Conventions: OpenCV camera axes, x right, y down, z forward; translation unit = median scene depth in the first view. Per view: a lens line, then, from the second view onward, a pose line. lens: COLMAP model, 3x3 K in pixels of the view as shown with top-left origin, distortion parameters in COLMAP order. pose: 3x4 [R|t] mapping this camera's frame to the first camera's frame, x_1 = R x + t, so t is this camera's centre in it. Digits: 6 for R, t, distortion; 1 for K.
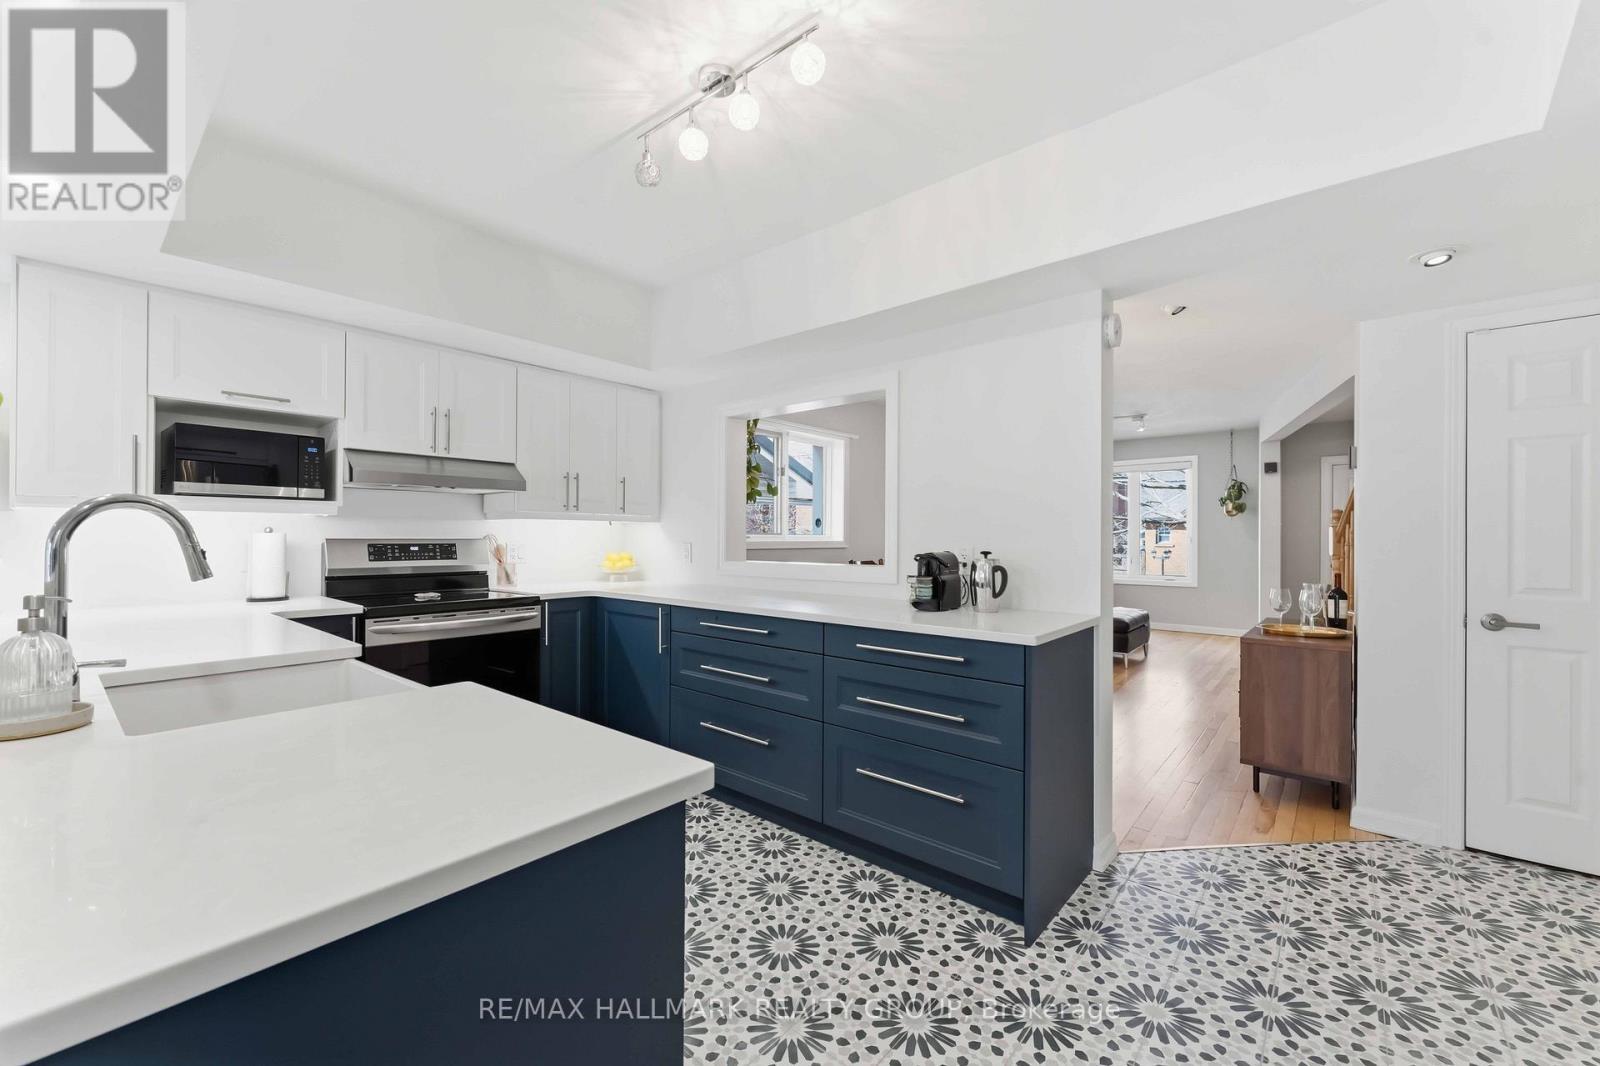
lens RADIAL K [[641.4, 0, 792.5], [0, 641.4, 535.5], [0, 0, 1]] dist [0.001563, -0.000963]
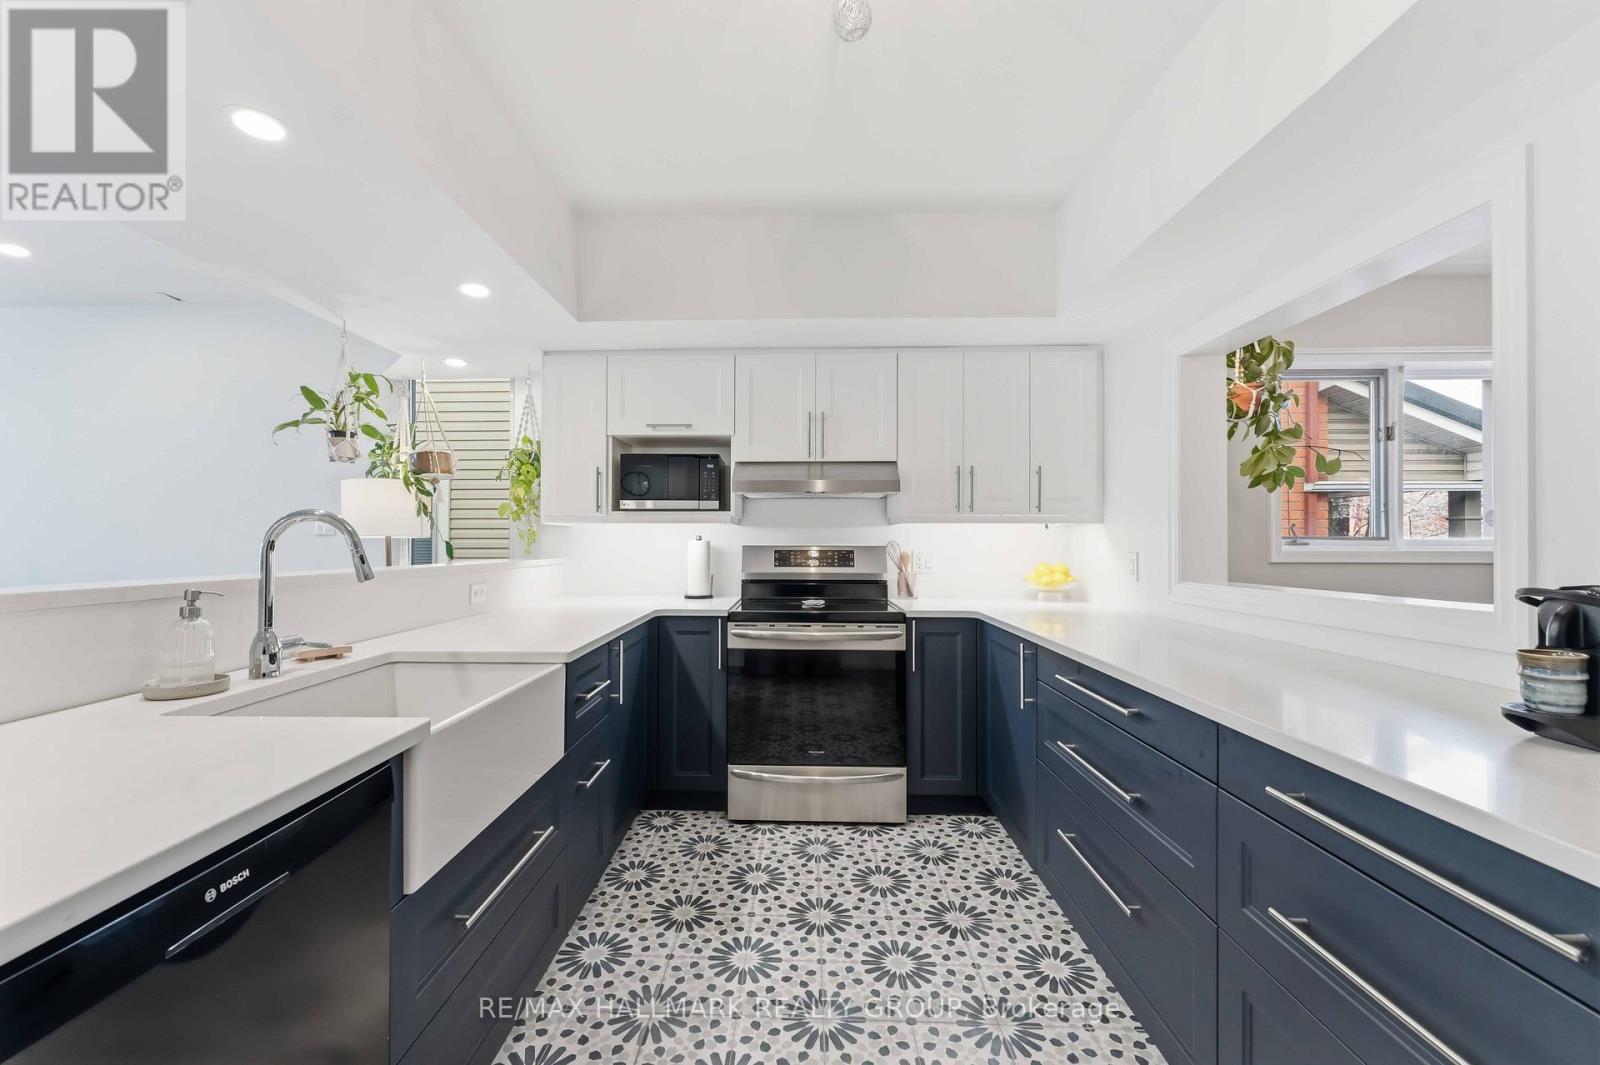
lens RADIAL K [[641.4, 0, 786.9], [0, 641.4, 535.9], [0, 0, 1]] dist [0.001563, -0.000963]
pose [[0.628533, -0.010160, -0.777717, 0.177214], [0.002235, 0.999934, -0.011256, 0.000871], [0.777780, 0.005337, 0.628514, 0.348423]]
